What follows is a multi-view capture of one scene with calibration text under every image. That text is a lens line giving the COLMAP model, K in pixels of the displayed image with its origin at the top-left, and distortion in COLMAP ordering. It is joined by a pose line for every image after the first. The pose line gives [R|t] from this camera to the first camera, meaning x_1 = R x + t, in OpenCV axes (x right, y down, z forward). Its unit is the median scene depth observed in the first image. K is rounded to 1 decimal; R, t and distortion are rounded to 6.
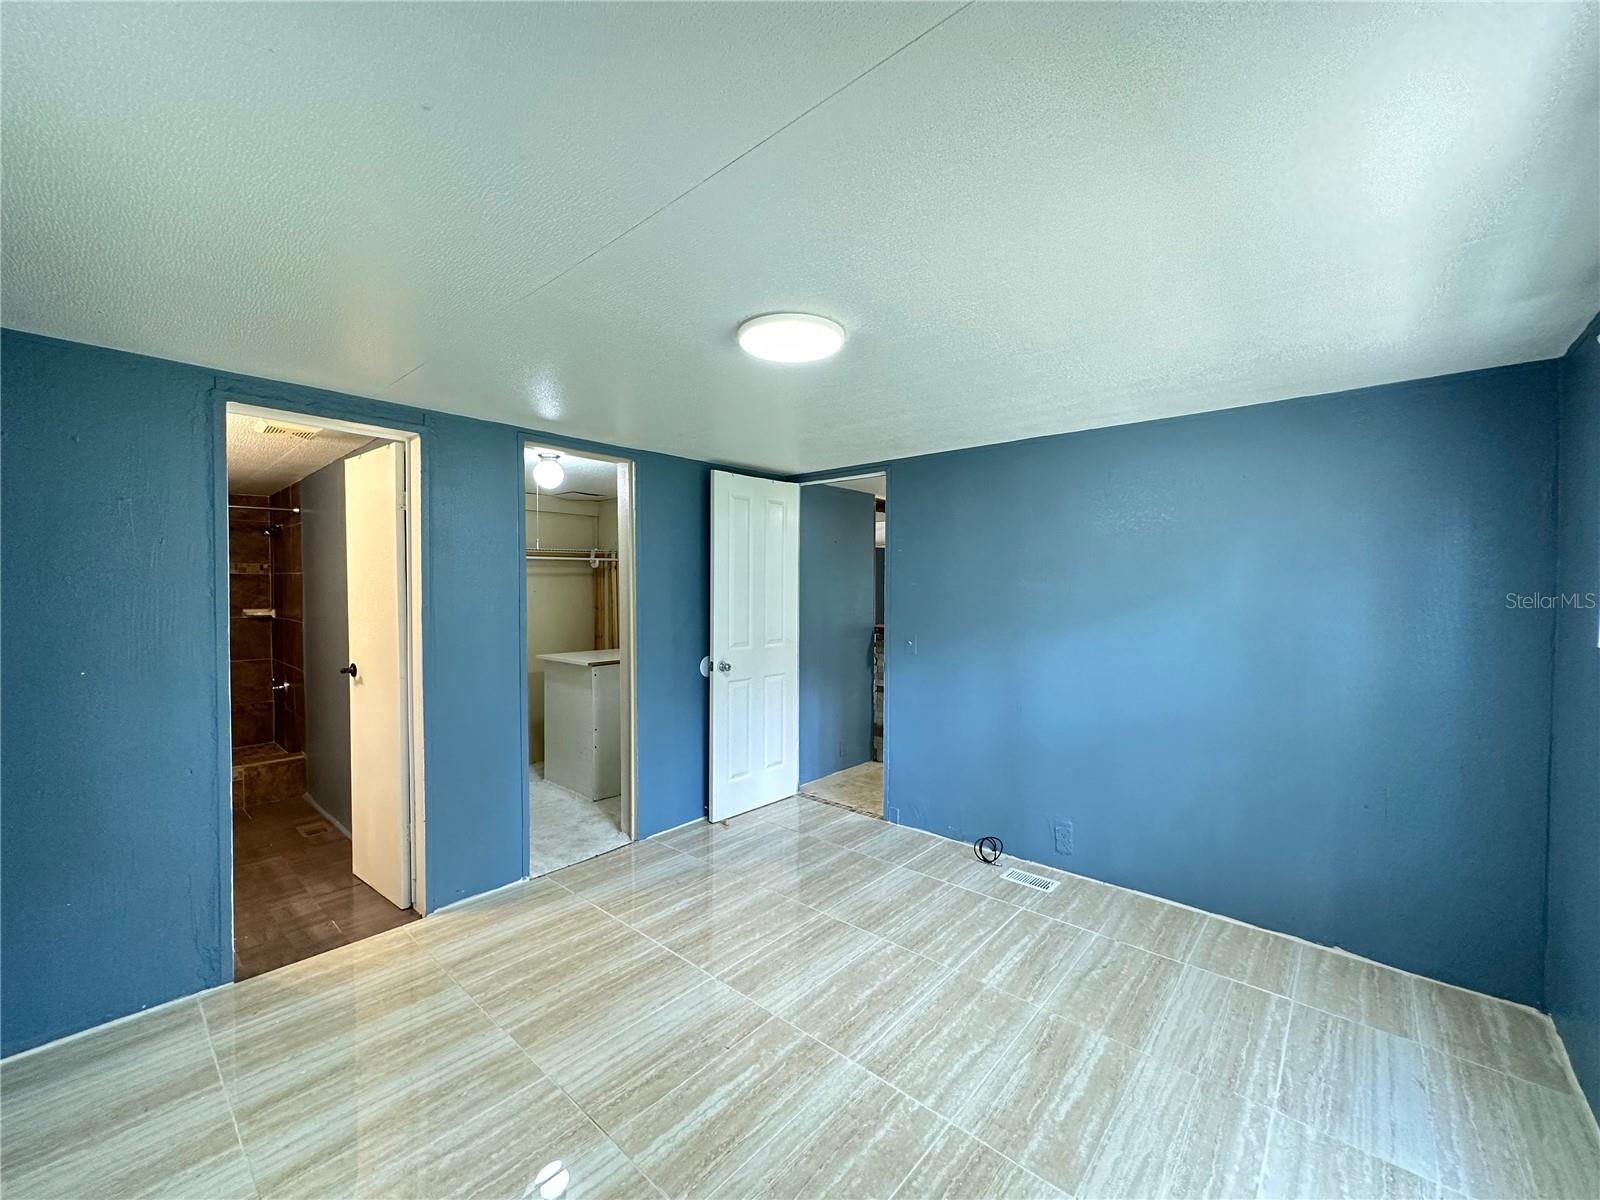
lens RADIAL K [[638.5, 0, 805.1], [0, 638.5, 595.2], [0, 0, 1]] dist [-0.002726, 0.000845]
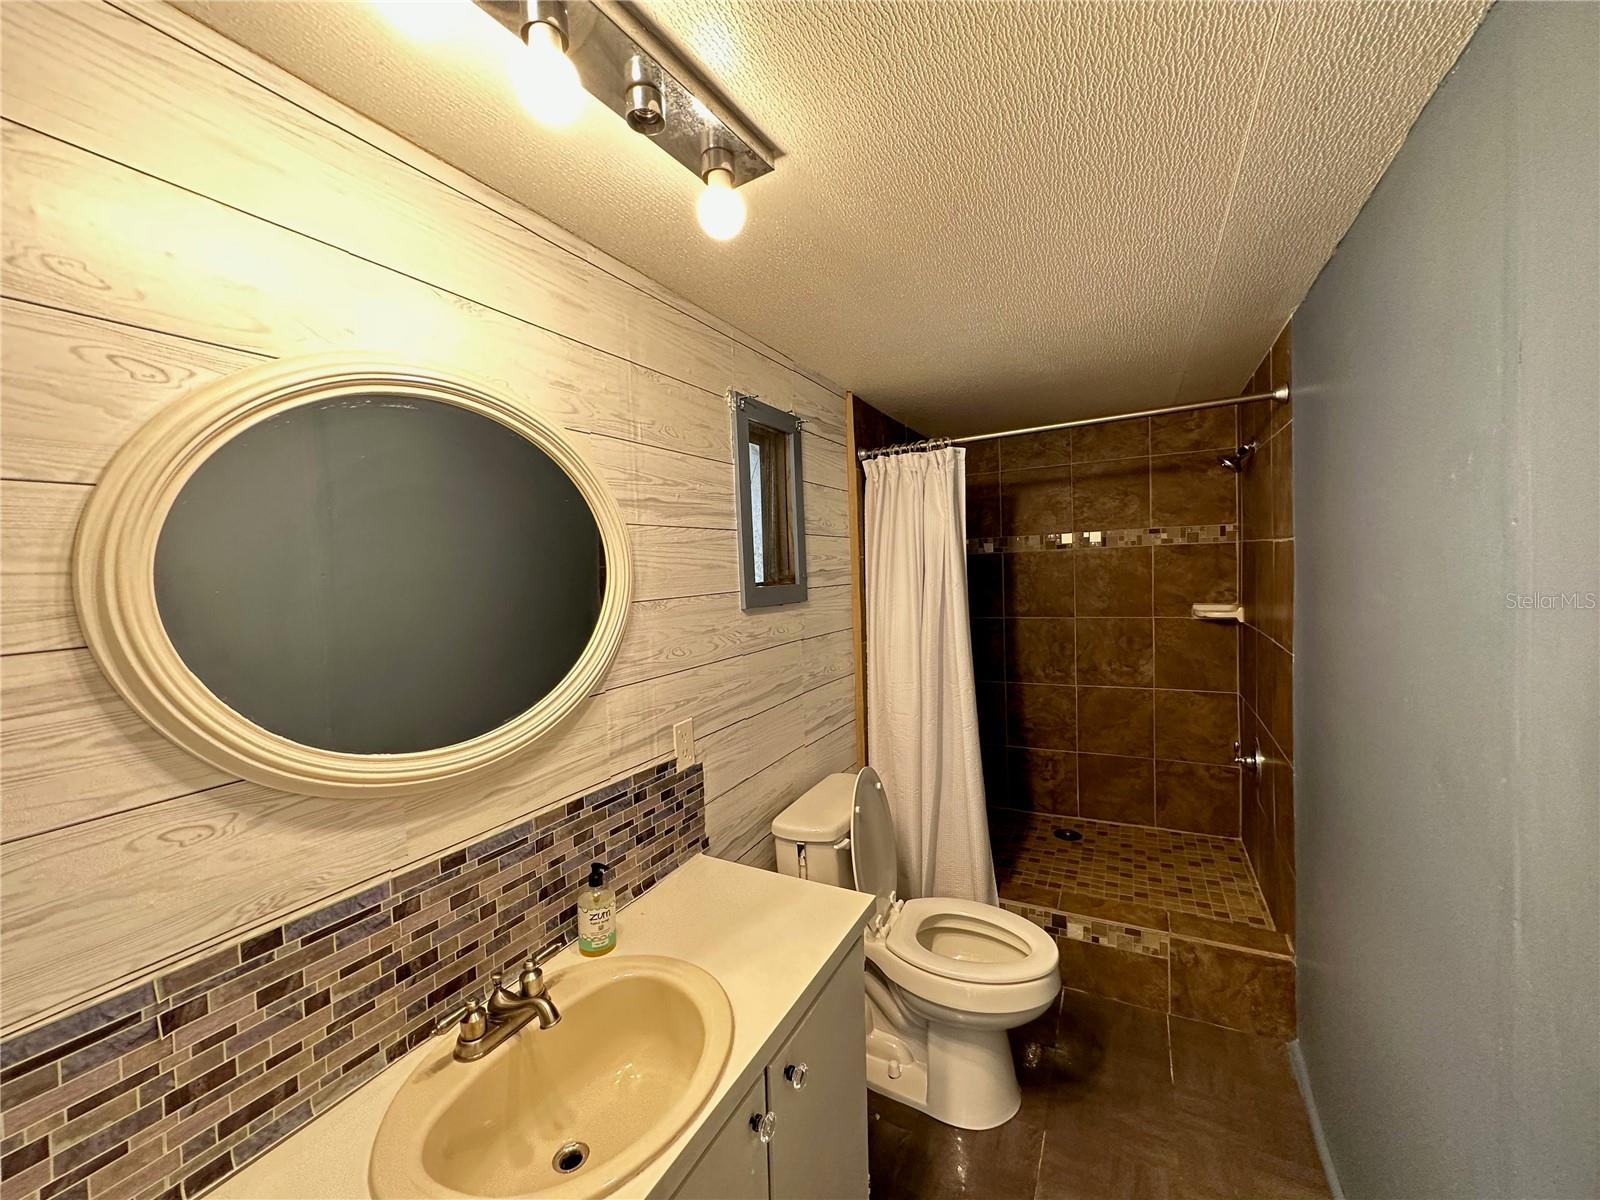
lens RADIAL K [[638.5, 0, 807.1], [0, 638.5, 601.6], [0, 0, 1]] dist [-0.002726, 0.000845]
pose [[0.248825, 0.039059, -0.967761, -0.401381], [0.020682, 0.998744, 0.045627, -0.014489], [0.968328, -0.031368, 0.247705, 0.509771]]
